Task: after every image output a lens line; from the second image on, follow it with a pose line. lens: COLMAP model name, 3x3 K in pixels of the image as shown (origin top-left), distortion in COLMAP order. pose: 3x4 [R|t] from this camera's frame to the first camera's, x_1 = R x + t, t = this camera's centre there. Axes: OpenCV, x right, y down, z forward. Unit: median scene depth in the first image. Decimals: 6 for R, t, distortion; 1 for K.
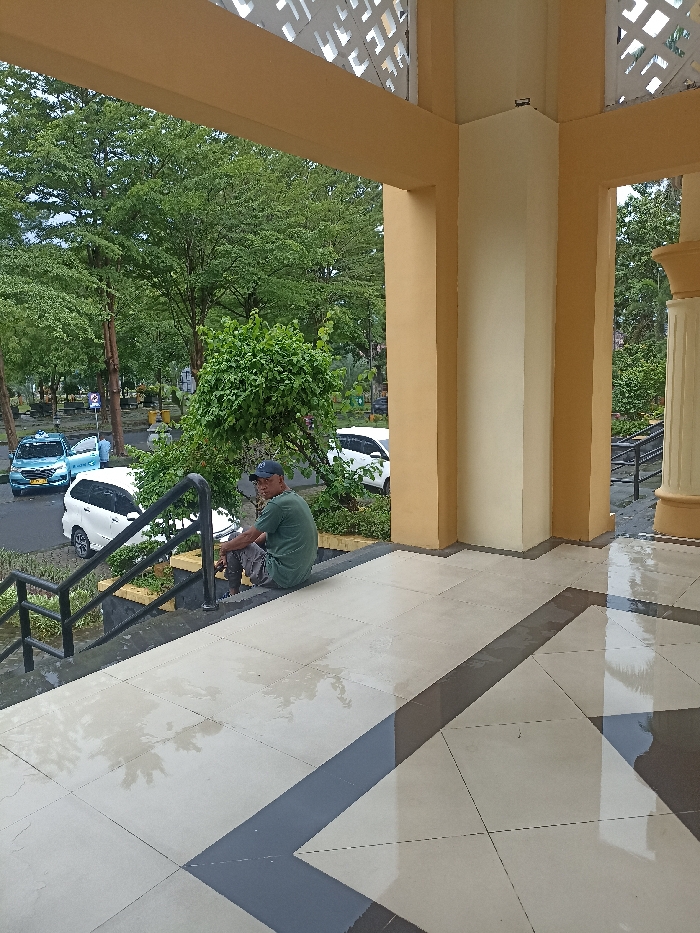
lens RADIAL K [[685.5, 0, 350.2], [0, 685.5, 464.1], [0, 0, 1]] dist [0.034349, -0.006859]
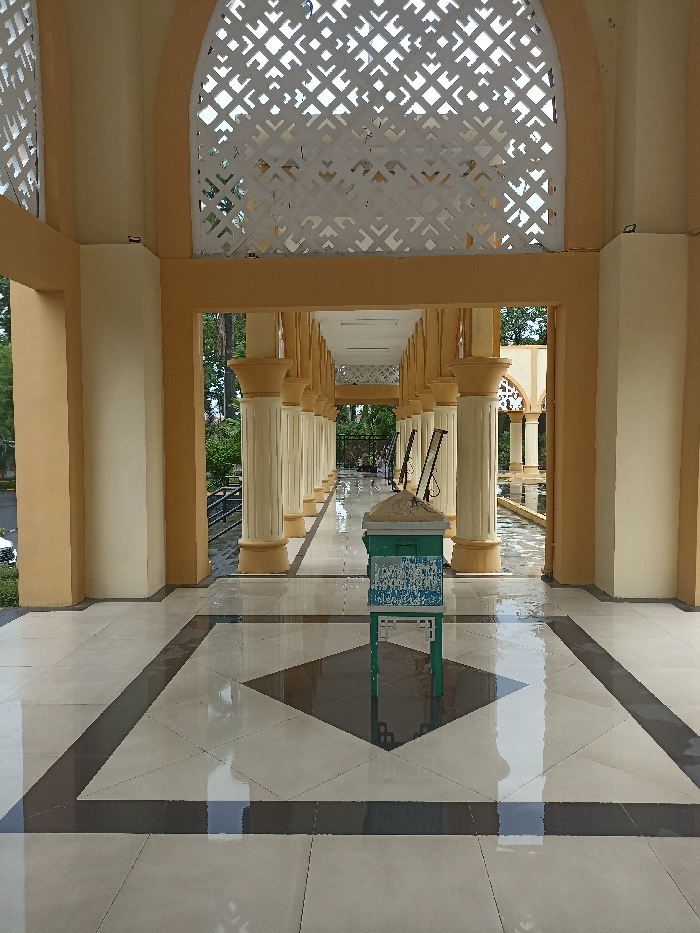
lens RADIAL K [[685.5, 0, 349.6], [0, 685.5, 467.2], [0, 0, 1]] dist [0.034349, -0.006859]
pose [[0.798741, -0.001616, 0.601673, -0.192539], [0.066168, 0.994167, -0.085171, 0.027360], [-0.598026, 0.107842, 0.794189, -0.192075]]
